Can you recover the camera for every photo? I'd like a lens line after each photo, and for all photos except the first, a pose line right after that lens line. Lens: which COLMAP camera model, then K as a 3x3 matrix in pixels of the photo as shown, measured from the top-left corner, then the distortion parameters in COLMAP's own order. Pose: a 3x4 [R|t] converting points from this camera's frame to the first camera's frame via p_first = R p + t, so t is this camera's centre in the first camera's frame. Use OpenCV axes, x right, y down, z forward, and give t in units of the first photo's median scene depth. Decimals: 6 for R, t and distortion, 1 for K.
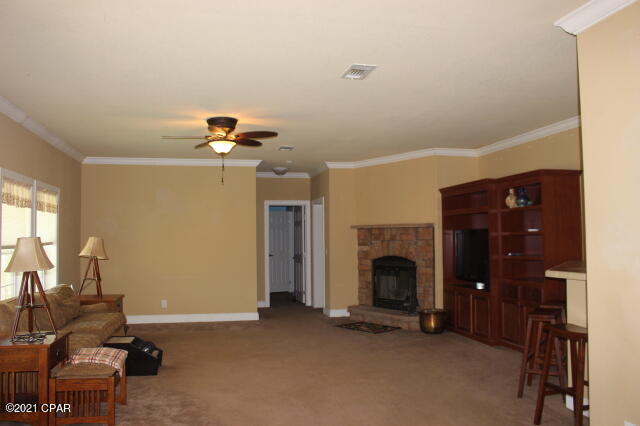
lens RADIAL K [[546.6, 0, 305.9], [0, 546.6, 213.9], [0, 0, 1]] dist [-0.101686, 0.008900]
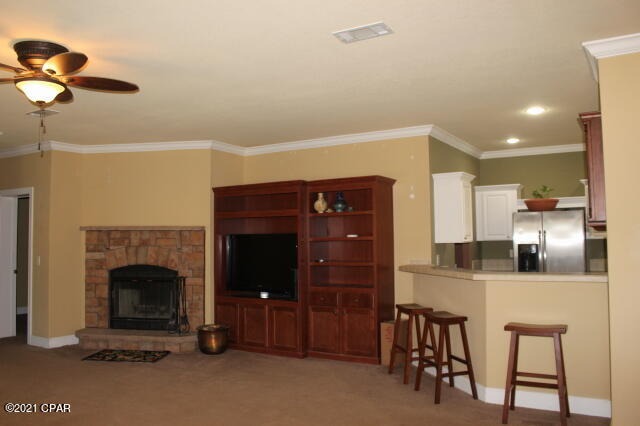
lens RADIAL K [[546.6, 0, 305.9], [0, 546.6, 213.9], [0, 0, 1]] dist [-0.101686, 0.008900]
pose [[0.689750, 0.041913, 0.722833, -0.279082], [-0.034655, 0.999090, -0.024862, 0.013104], [-0.723218, -0.007901, 0.690575, 0.276266]]
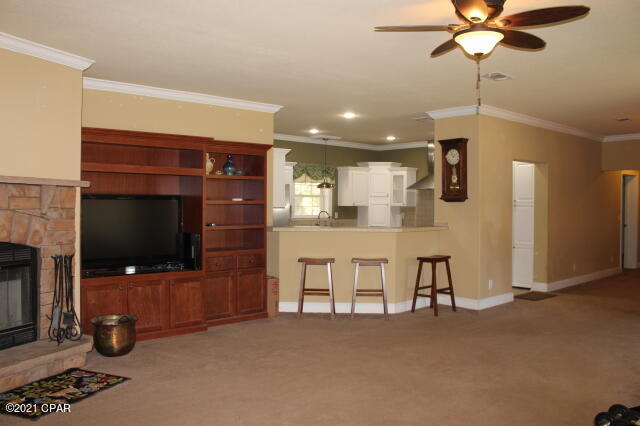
lens RADIAL K [[500.8, 0, 264.9], [0, 500.8, 211.3], [0, 0, 1]] dist [-0.001930, 0.000960]
pose [[-0.400356, -0.003796, 0.916352, -0.354598], [-0.045299, 0.998851, -0.015654, 0.048812], [-0.915239, -0.047777, -0.400068, 1.008558]]
